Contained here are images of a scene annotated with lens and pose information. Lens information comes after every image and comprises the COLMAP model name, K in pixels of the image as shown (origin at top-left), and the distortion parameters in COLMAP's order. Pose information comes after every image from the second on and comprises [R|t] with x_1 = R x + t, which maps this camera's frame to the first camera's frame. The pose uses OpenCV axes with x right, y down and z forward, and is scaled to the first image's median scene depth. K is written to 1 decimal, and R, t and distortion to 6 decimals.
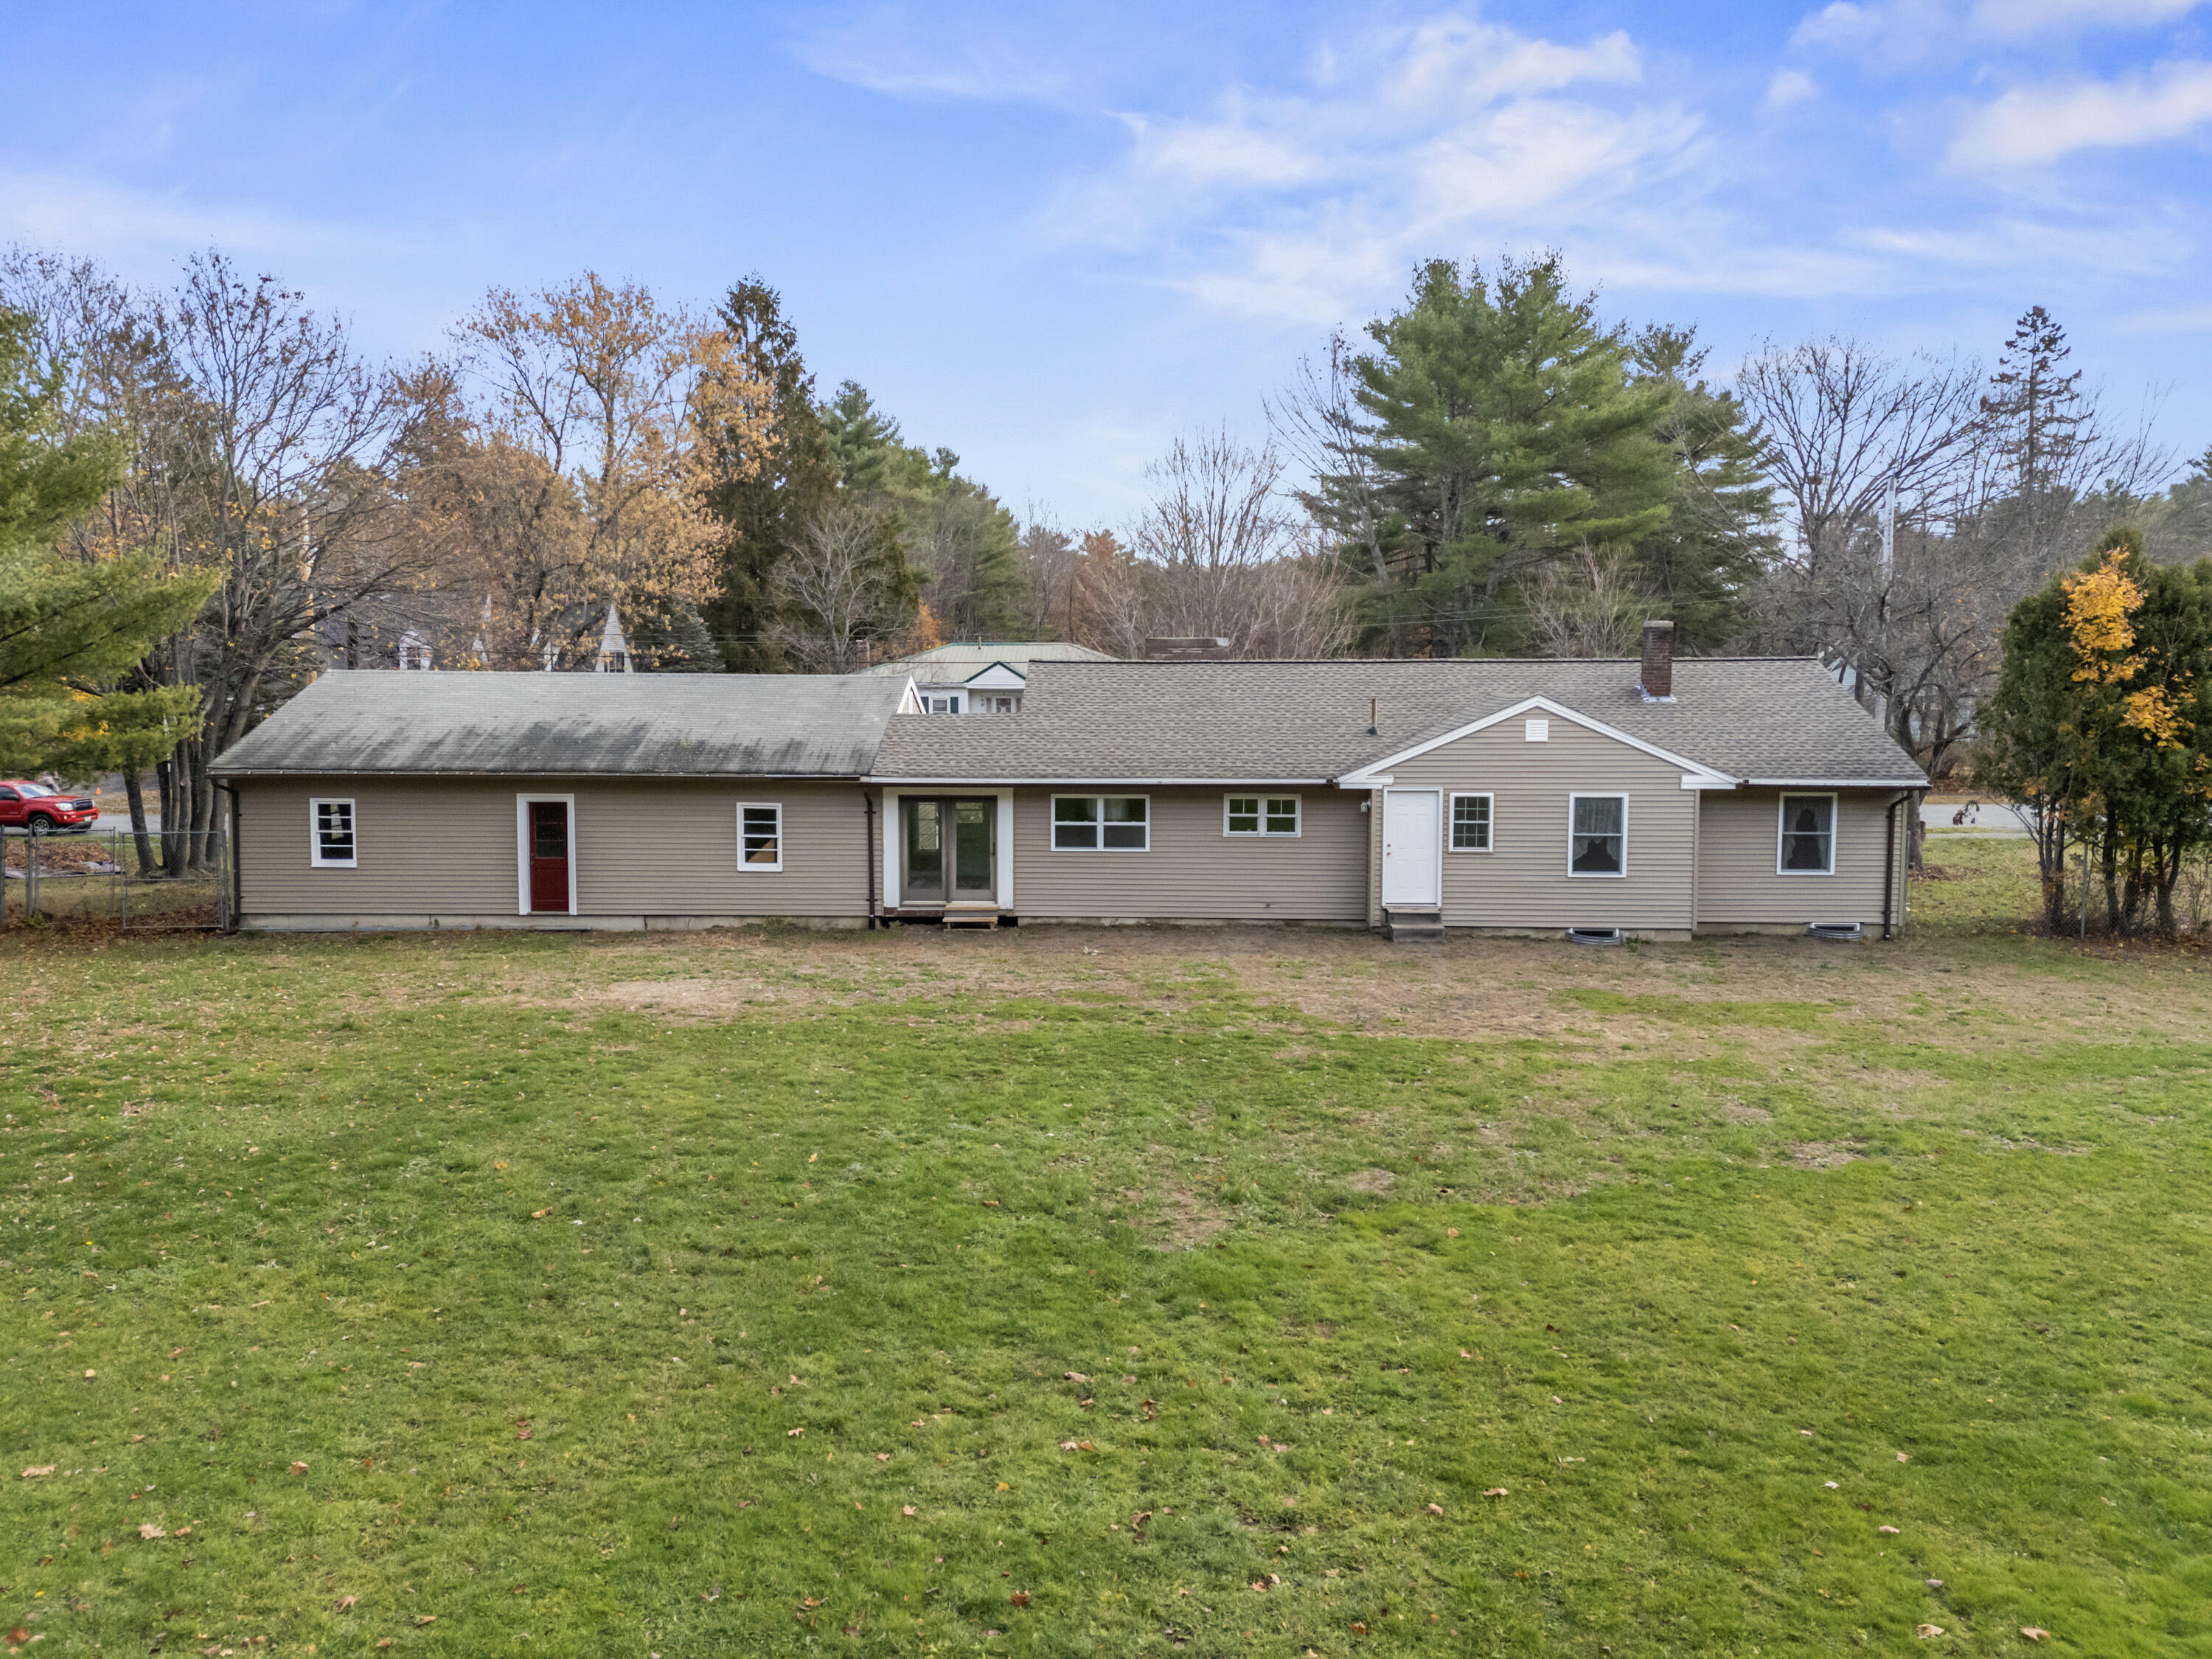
lens RADIAL K [[1630.3, 0, 1081.8], [0, 1630.3, 763.7], [0, 0, 1]] dist [0.075433, -0.049960]
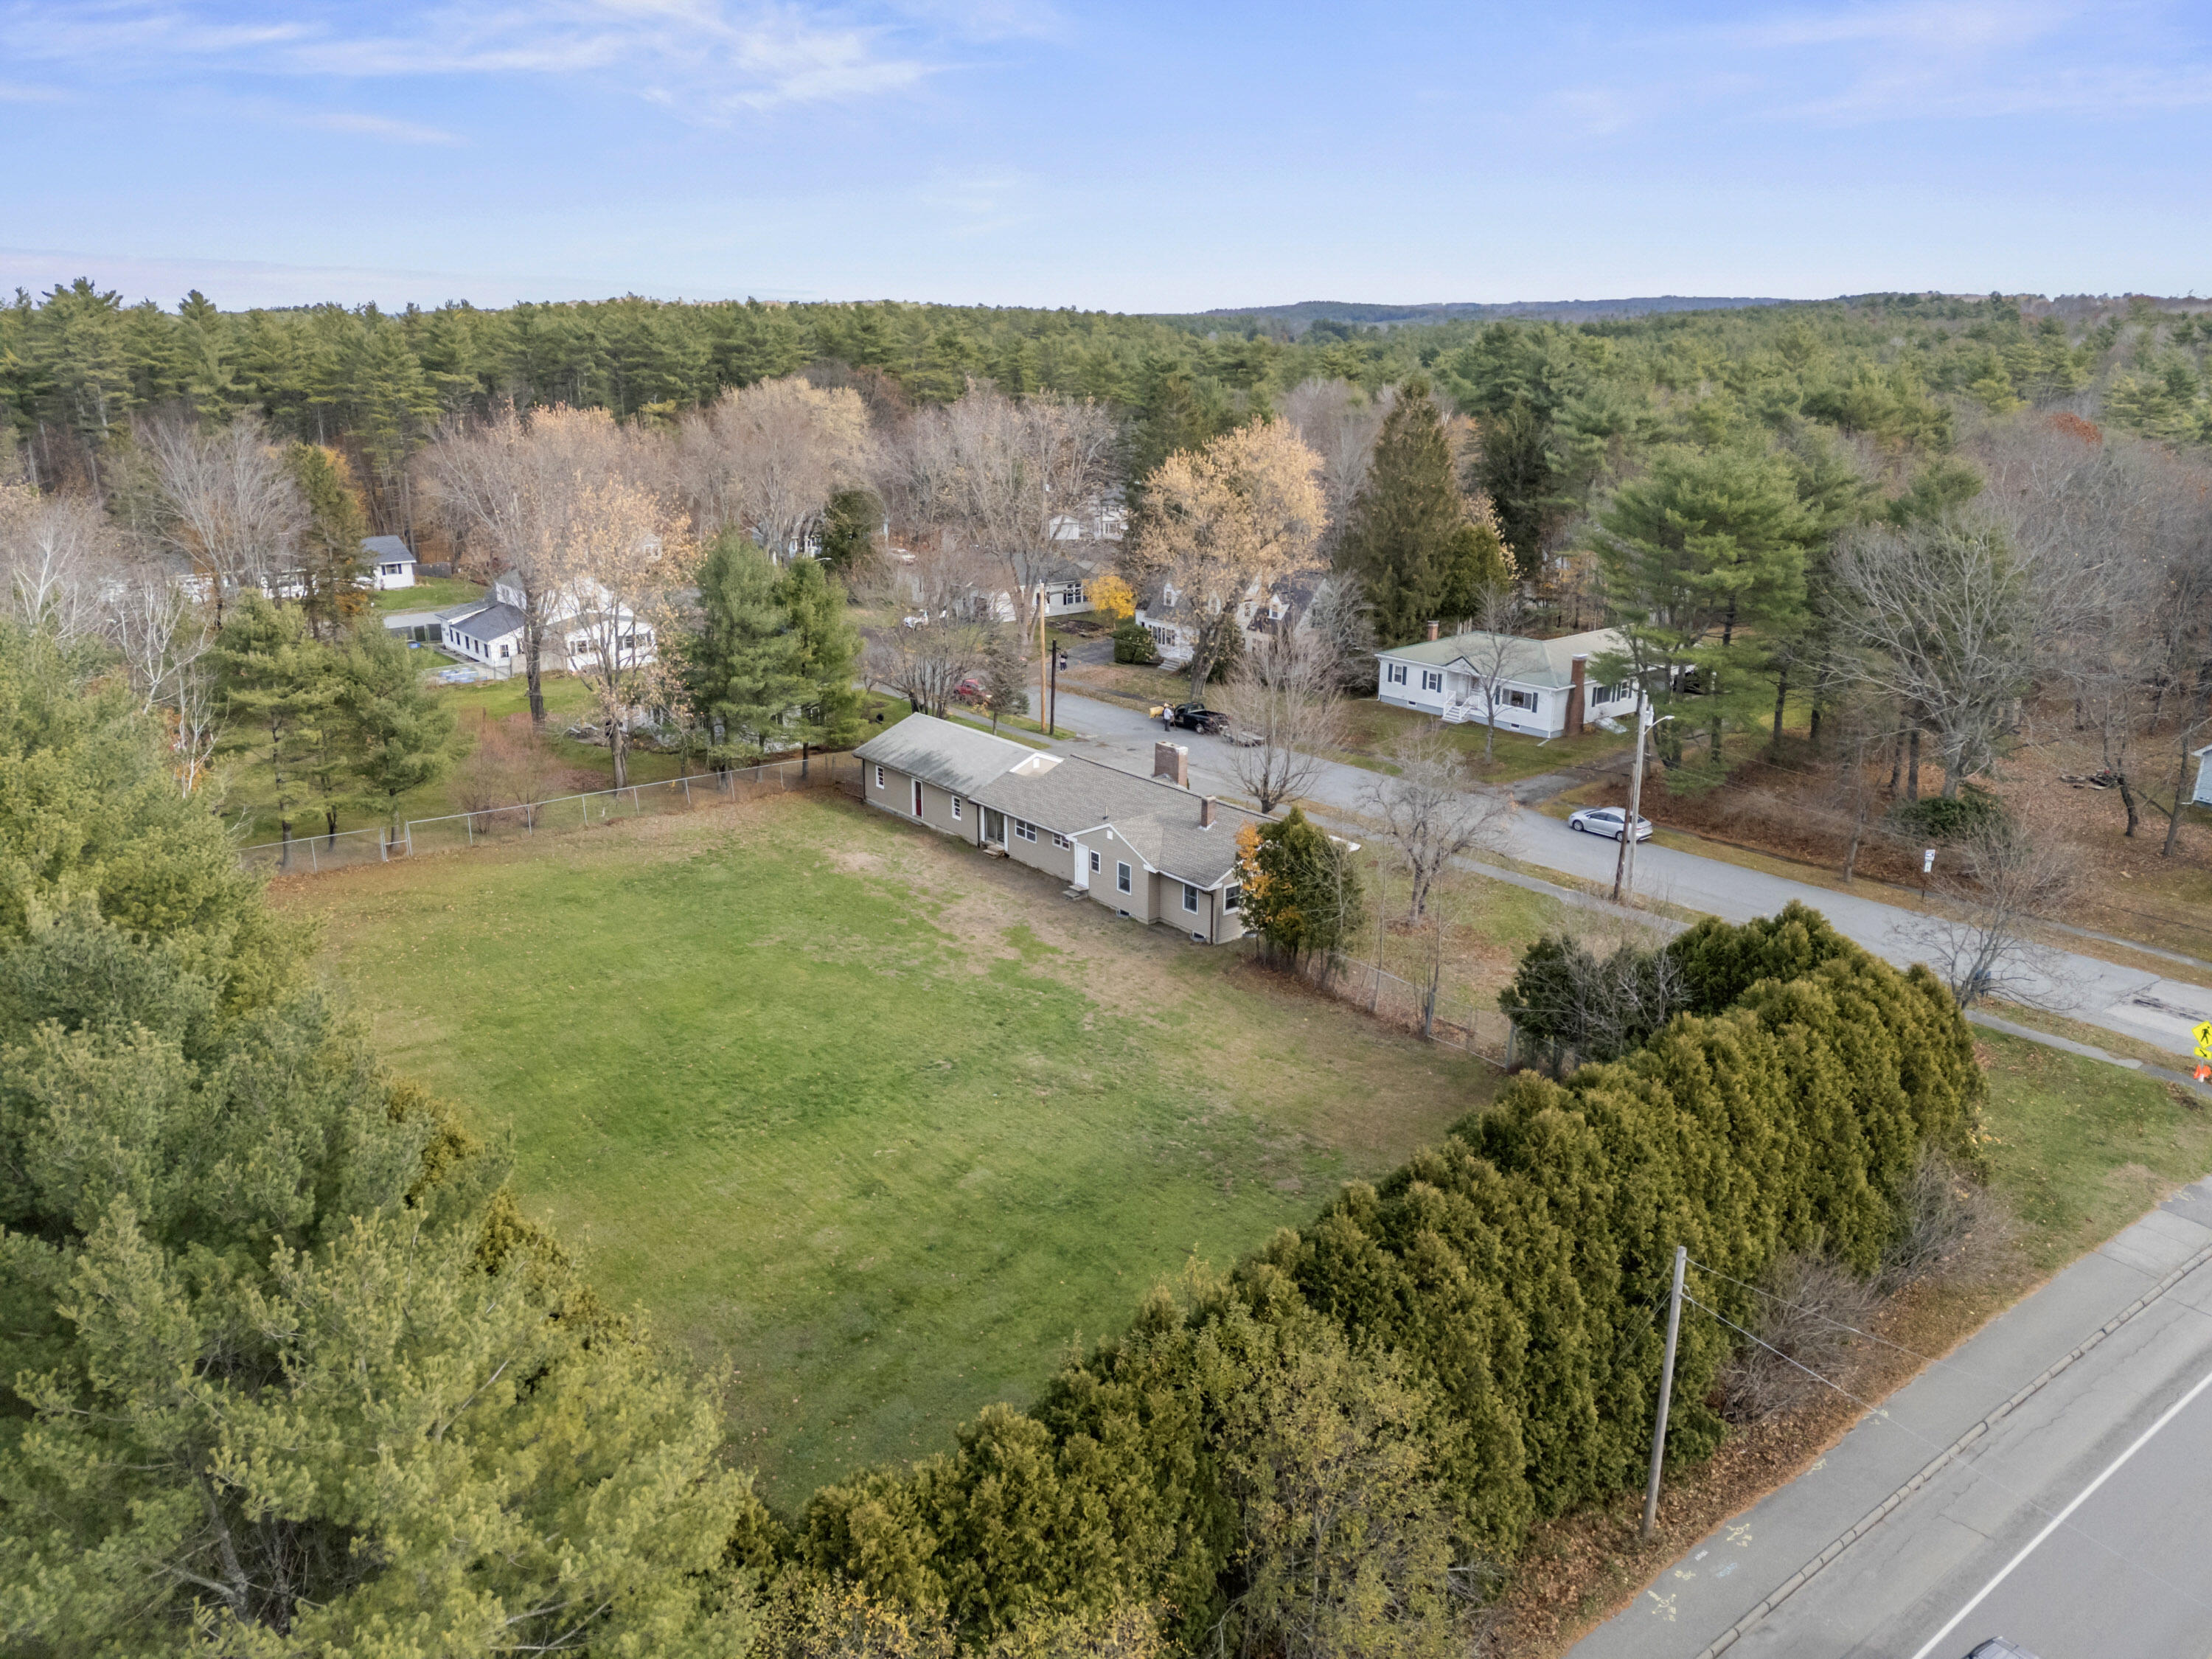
lens RADIAL K [[1630.3, 0, 1089.1], [0, 1630.3, 833.0], [0, 0, 1]] dist [0.075433, -0.049960]
pose [[0.650840, 0.227070, -0.724463, 2.119239], [-0.041364, 0.963414, 0.264805, -0.706550], [0.758088, -0.142379, 0.636421, -0.705613]]
